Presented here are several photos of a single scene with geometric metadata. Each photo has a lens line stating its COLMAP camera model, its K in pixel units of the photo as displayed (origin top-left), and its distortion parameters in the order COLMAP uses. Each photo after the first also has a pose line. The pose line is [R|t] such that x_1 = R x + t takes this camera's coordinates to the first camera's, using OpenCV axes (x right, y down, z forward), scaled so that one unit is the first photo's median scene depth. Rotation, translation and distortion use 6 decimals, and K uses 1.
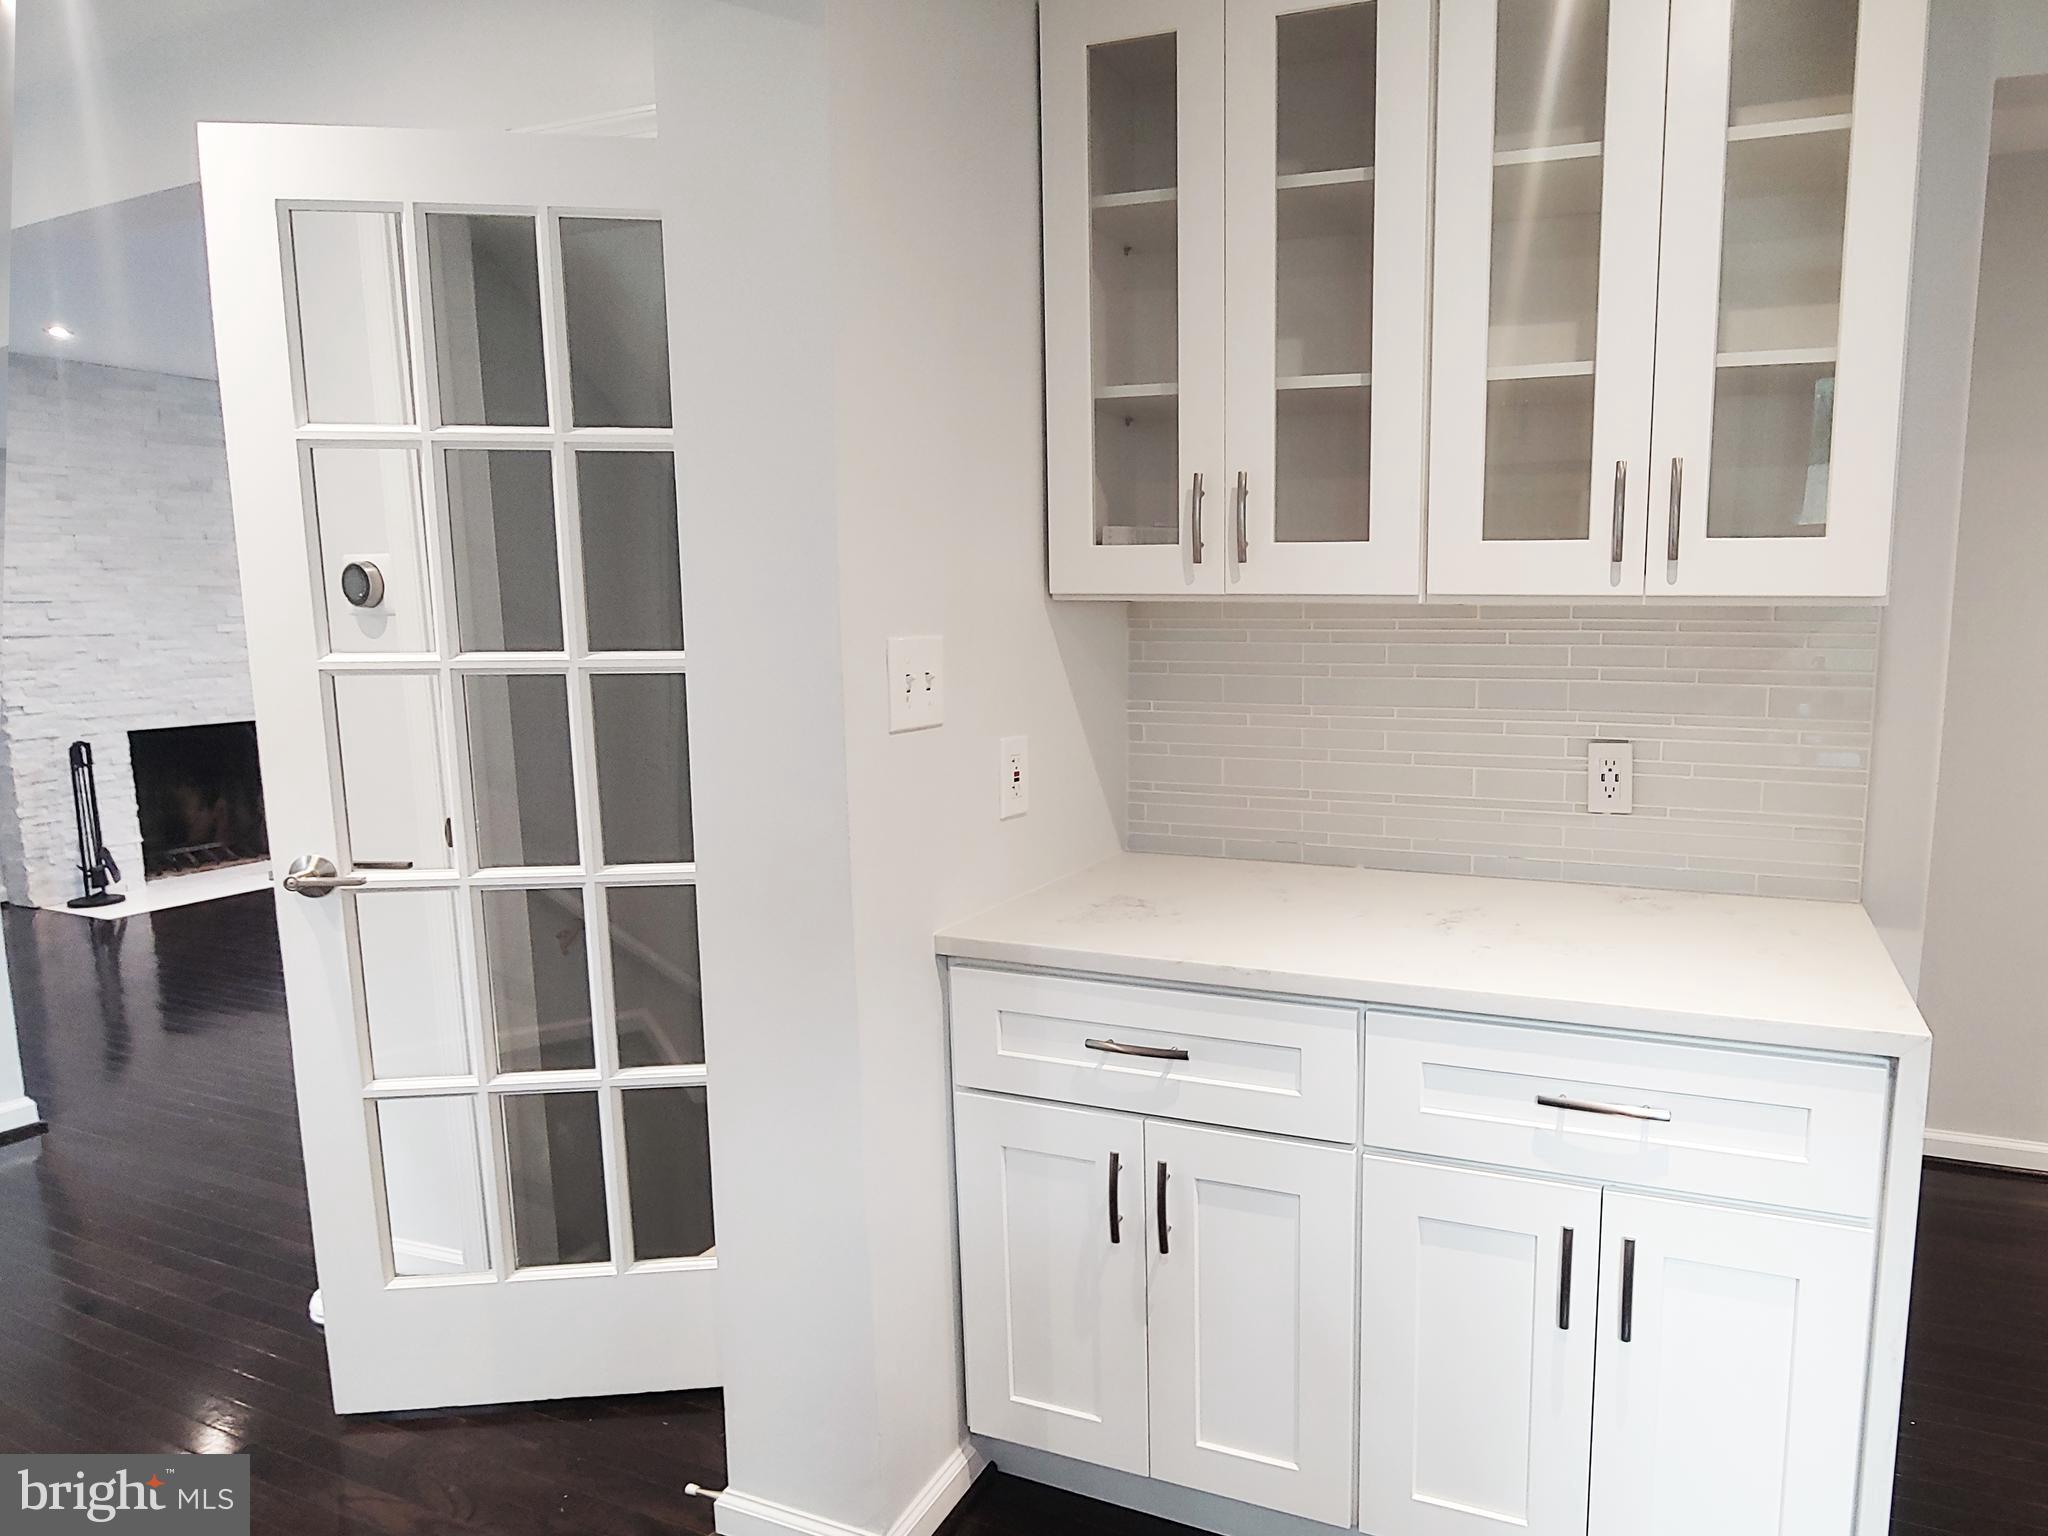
lens RADIAL K [[1244.2, 0, 1268.0], [0, 1244.2, 776.9], [0, 0, 1]] dist [0.030711, -0.033599]
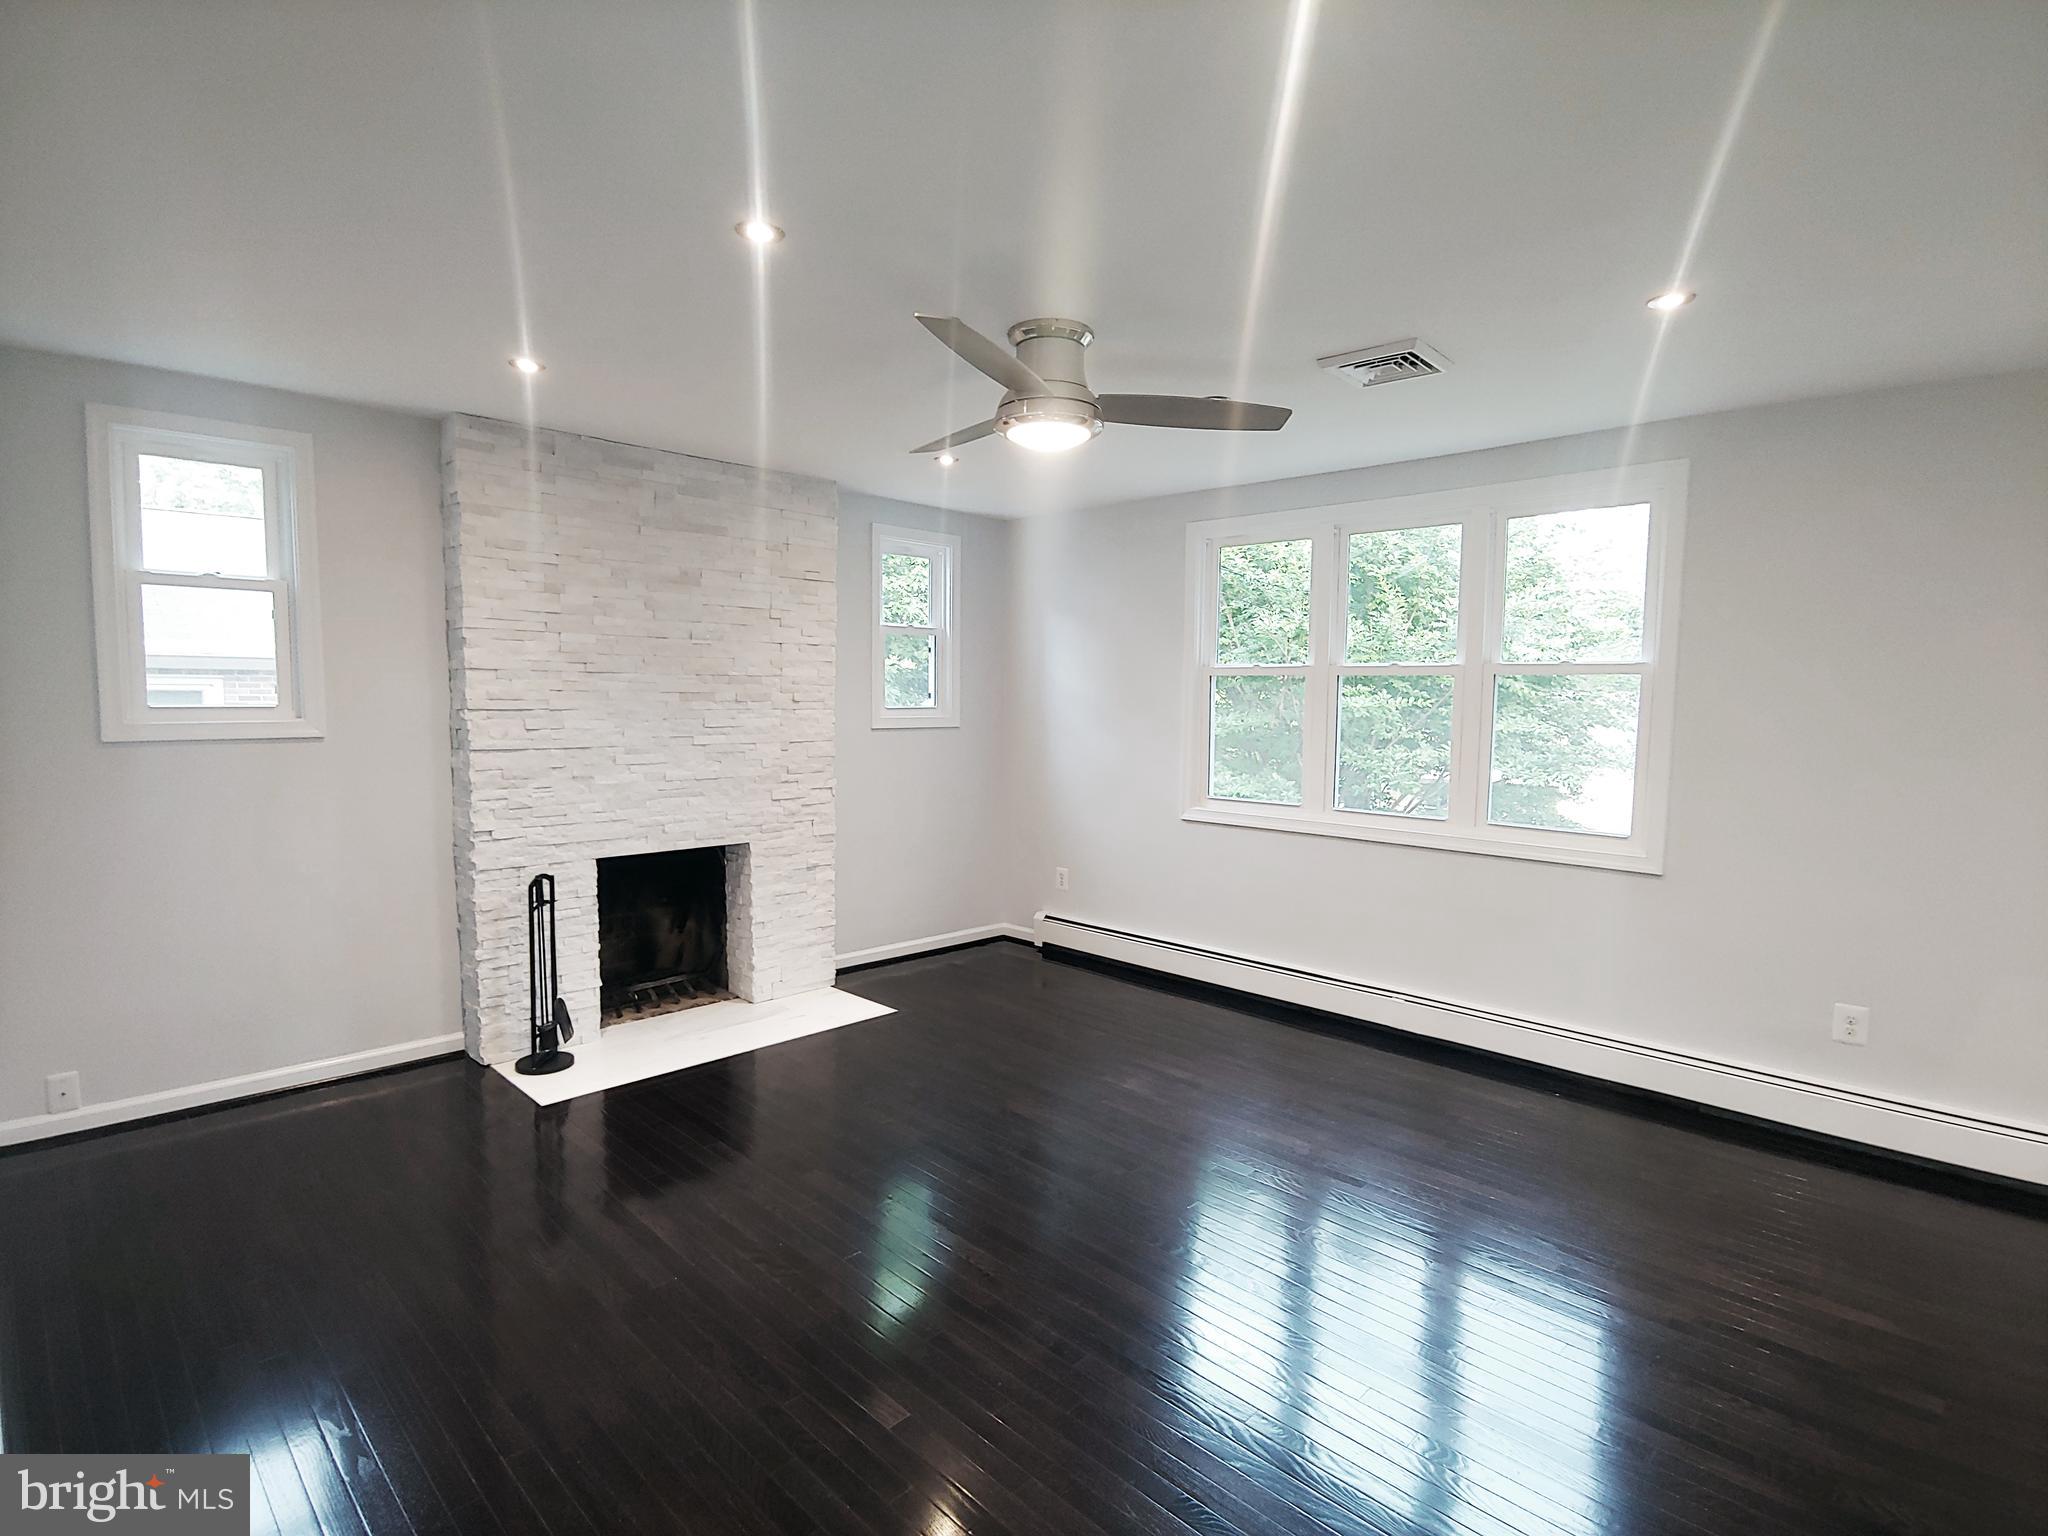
lens RADIAL K [[997.8, 0, 1024.0], [0, 997.8, 768.0], [0, 0, 1]] dist [-0.002794, -0.000190]
pose [[0.910290, 0.036919, -0.412321, -0.375856], [-0.064047, 0.996583, -0.052165, -0.084972], [0.408986, 0.073893, 0.909544, 0.505484]]
